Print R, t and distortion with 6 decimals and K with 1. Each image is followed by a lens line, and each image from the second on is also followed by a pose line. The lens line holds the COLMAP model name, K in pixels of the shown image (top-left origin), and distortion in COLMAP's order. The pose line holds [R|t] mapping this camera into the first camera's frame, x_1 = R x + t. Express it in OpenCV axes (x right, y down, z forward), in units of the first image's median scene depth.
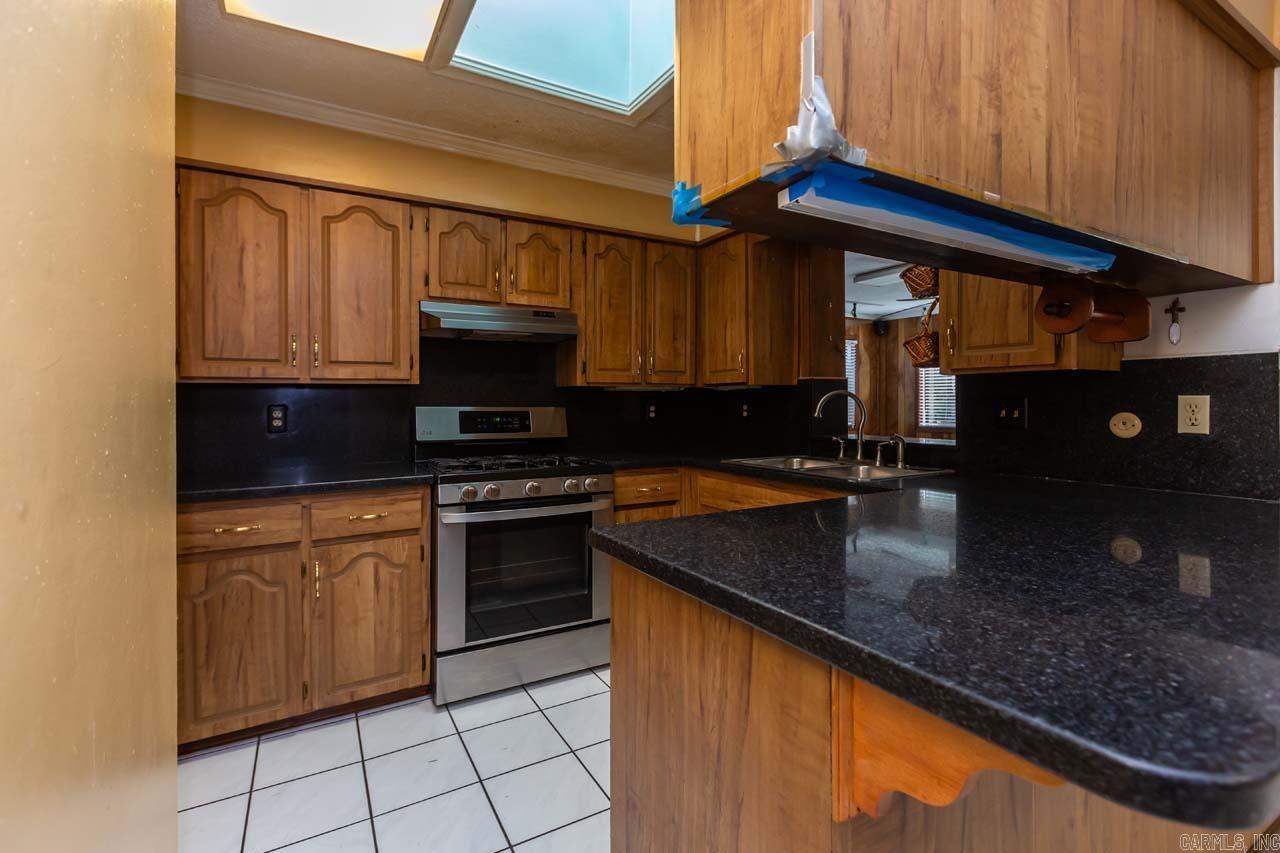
lens RADIAL K [[569.8, 0, 643.0], [0, 569.8, 412.5], [0, 0, 1]] dist [0.000920, 0.000774]
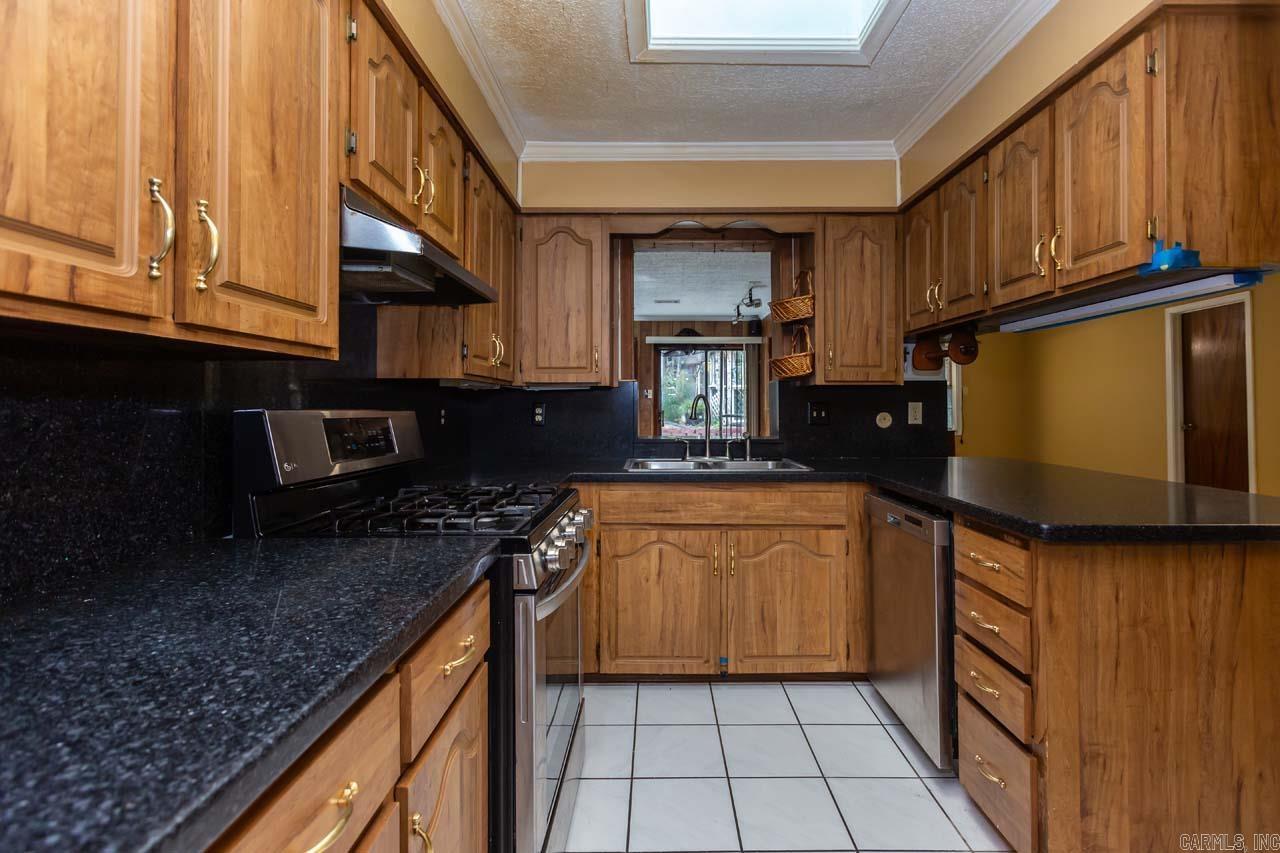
lens RADIAL K [[580.8, 0, 643.7], [0, 580.8, 410.8], [0, 0, 1]] dist [-0.053107, 0.019374]
pose [[0.507177, -0.002193, 0.861839, -0.762341], [0.010441, 0.999939, -0.003600, -0.005889], [-0.861779, 0.010824, 0.507169, 0.630011]]
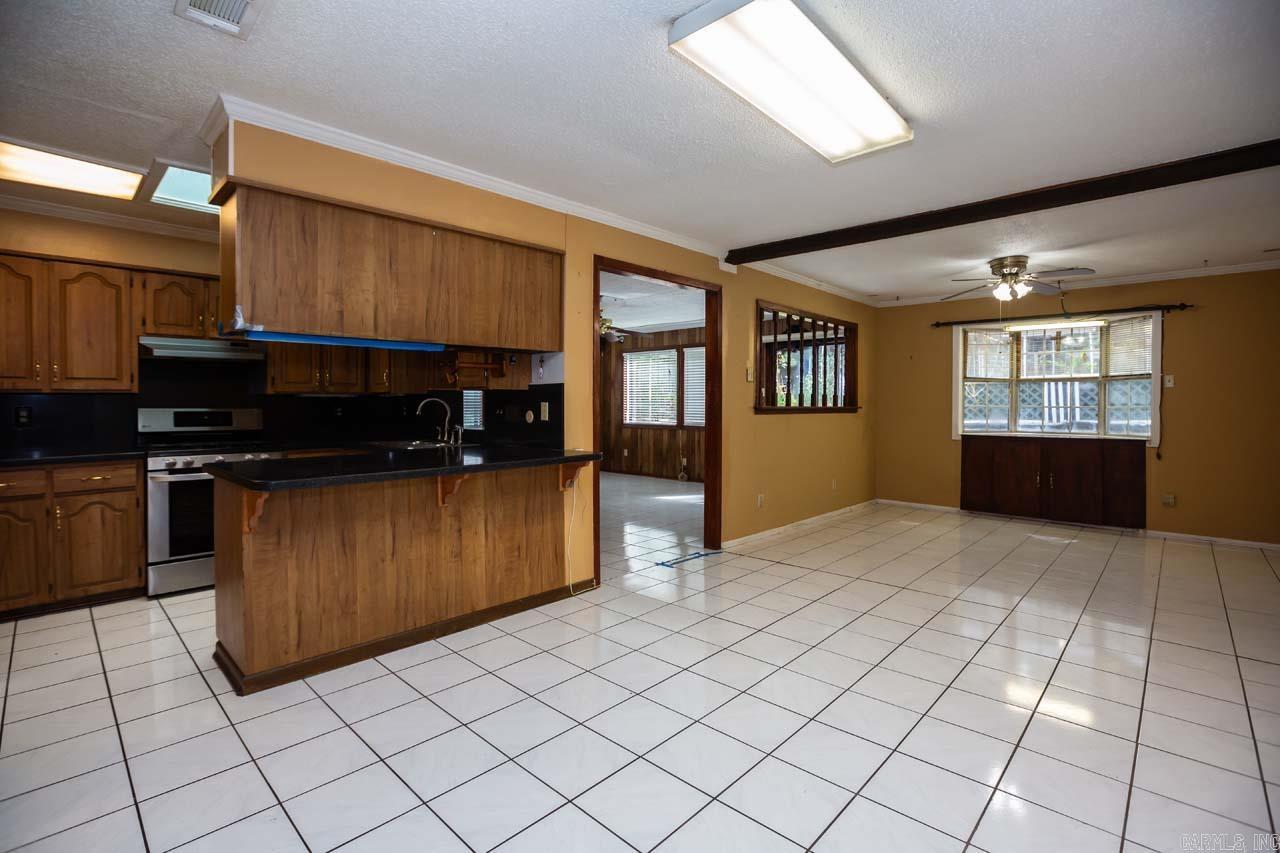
lens RADIAL K [[588.9, 0, 621.3], [0, 588.9, 419.1], [0, 0, 1]] dist [-0.034971, 0.010291]
pose [[0.967266, -0.005996, 0.253694, 0.497418], [0.003760, 0.999950, 0.009299, 0.009635], [-0.253737, -0.008040, 0.967240, -0.867361]]
